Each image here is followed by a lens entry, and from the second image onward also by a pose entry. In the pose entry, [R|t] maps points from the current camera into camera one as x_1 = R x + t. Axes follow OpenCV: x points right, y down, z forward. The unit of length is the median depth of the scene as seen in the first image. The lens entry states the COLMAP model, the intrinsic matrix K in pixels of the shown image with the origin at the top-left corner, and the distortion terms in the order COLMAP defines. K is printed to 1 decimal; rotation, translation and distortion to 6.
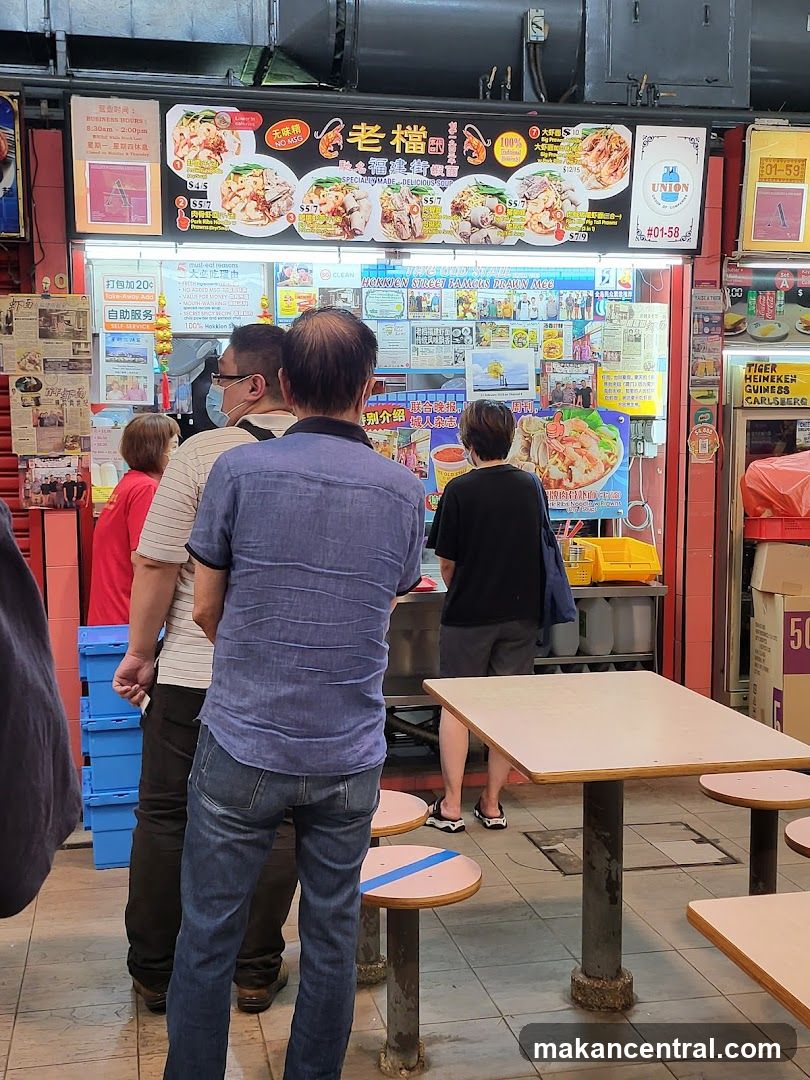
lens RADIAL K [[1276.8, 0, 395.3], [0, 1276.8, 556.5], [0, 0, 1]] dist [0.125723, -0.313982]
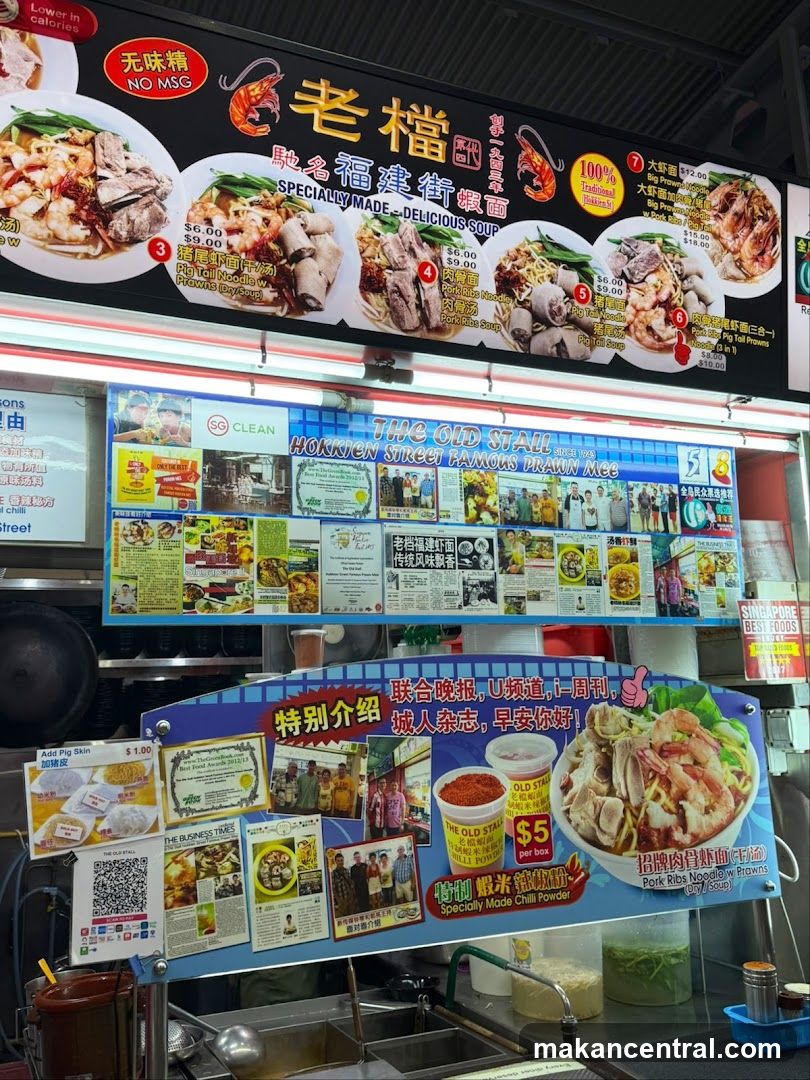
lens RADIAL K [[935.2, 0, 381.2], [0, 935.2, 524.6], [0, 0, 1]] dist [0.174486, -0.396626]
pose [[0.976163, 0.012899, 0.216657, -0.074962], [0.051260, 0.956291, -0.287890, -0.082551], [-0.210901, 0.292133, 0.932834, 0.707041]]
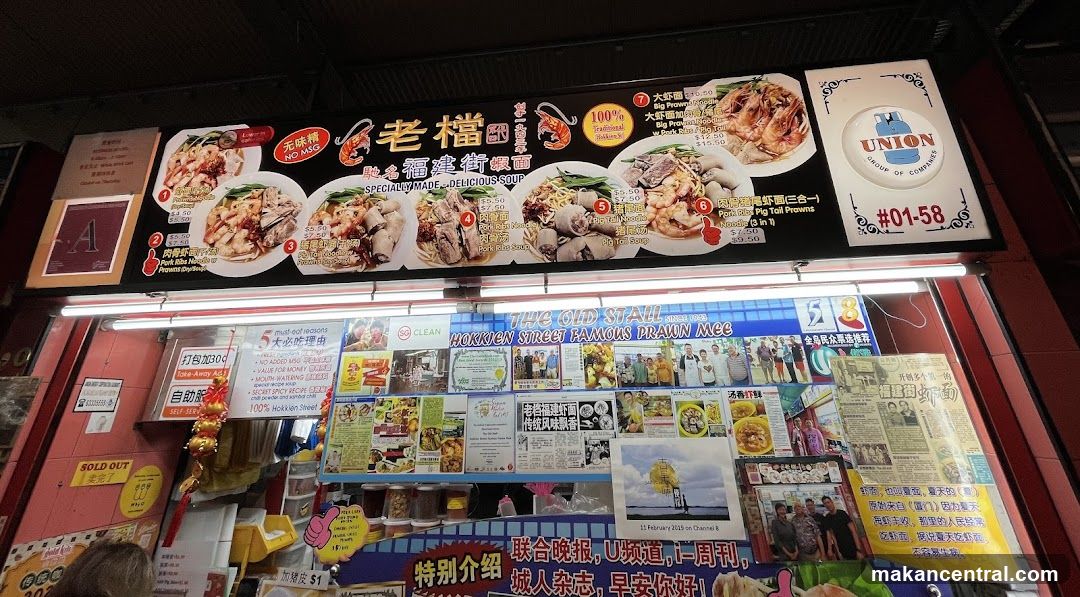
lens RADIAL K [[454.6, 0, 541.4], [0, 454.6, 196.5], [0, 0, 1]] dist [-0.002512, -0.000476]
pose [[0.942549, -0.155134, -0.295863, 0.121591], [-0.026972, 0.847406, -0.530260, -0.156564], [0.332977, 0.507777, 0.794537, 0.820218]]
